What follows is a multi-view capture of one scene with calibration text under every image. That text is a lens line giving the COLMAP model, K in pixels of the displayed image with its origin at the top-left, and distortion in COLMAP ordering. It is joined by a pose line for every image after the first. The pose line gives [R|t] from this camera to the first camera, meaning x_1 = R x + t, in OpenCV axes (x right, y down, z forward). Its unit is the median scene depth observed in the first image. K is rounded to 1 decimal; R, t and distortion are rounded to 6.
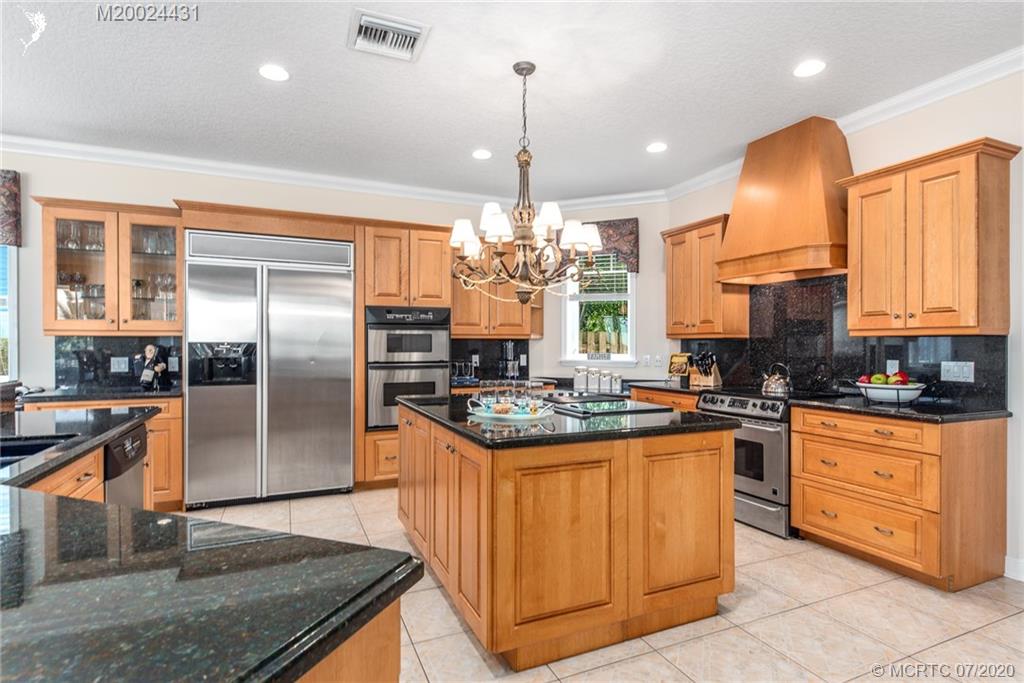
lens RADIAL K [[544.3, 0, 480.8], [0, 544.3, 357.4], [0, 0, 1]] dist [0.001087, -0.002769]
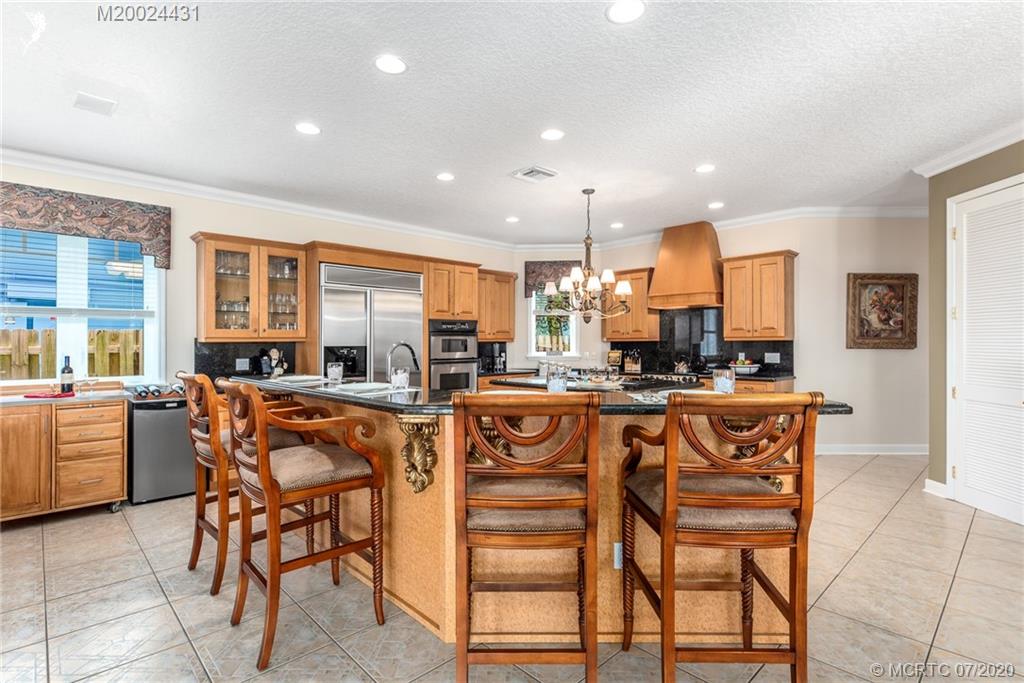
lens RADIAL K [[544.3, 0, 480.8], [0, 544.3, 357.4], [0, 0, 1]] dist [0.001087, -0.002769]
pose [[0.938576, -0.014725, 0.344760, -0.606513], [0.014171, 0.999891, 0.004127, -0.000106], [-0.344783, 0.001012, 0.938682, -0.382761]]
